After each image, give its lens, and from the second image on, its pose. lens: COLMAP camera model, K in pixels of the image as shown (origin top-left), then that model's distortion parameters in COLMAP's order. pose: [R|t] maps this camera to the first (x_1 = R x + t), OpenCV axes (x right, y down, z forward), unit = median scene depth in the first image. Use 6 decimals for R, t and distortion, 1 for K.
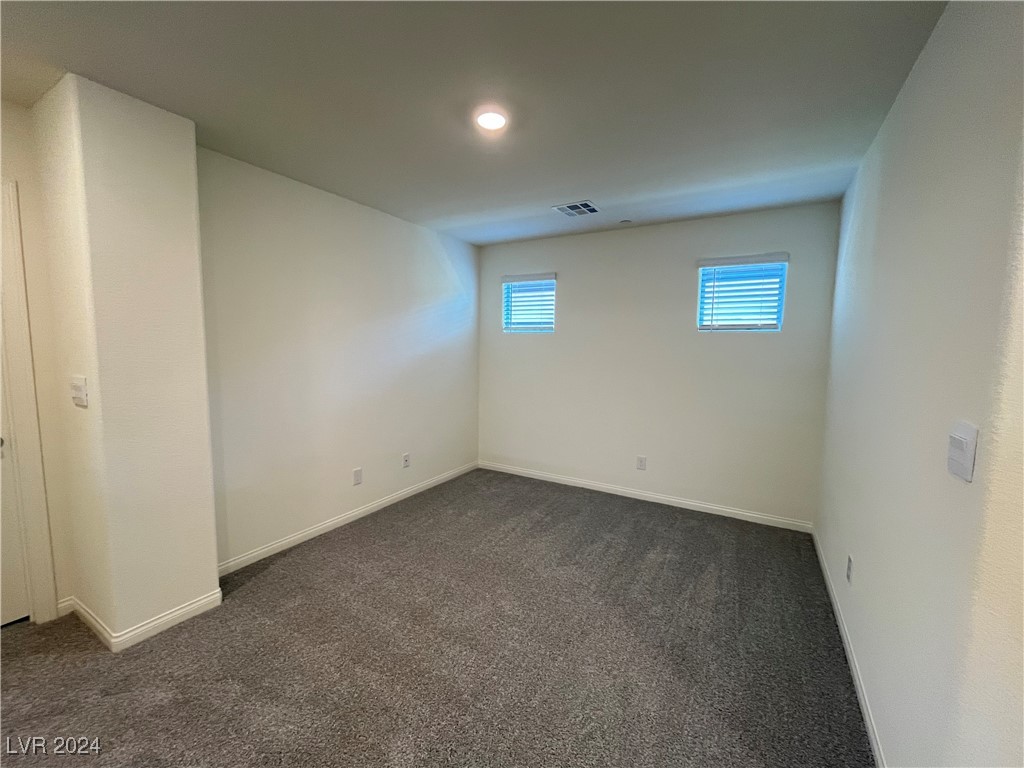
lens RADIAL K [[427.7, 0, 512.0], [0, 427.7, 384.0], [0, 0, 1]] dist [0.000590, 0.000022]
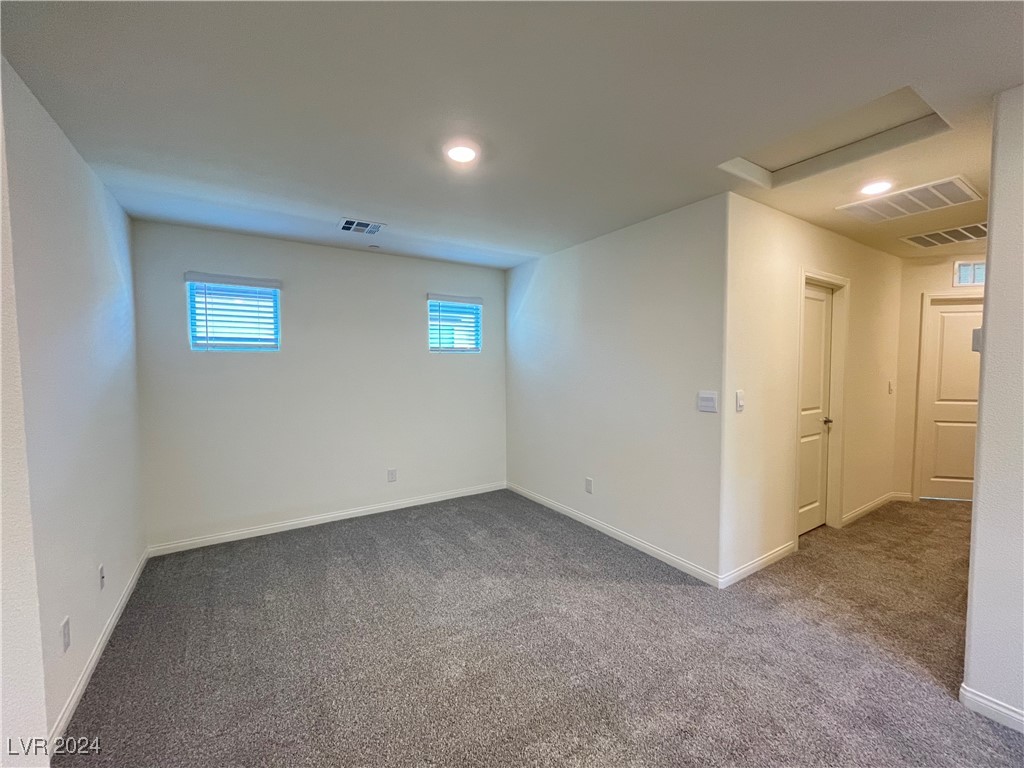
lens RADIAL K [[416.4, 0, 512.6], [0, 416.4, 384.4], [0, 0, 1]] dist [-0.002538, -0.000036]
pose [[0.435892, -0.057355, 0.898169, -0.532665], [0.099276, 0.994941, 0.015354, -0.028186], [-0.894507, 0.082474, 0.439381, 0.288073]]
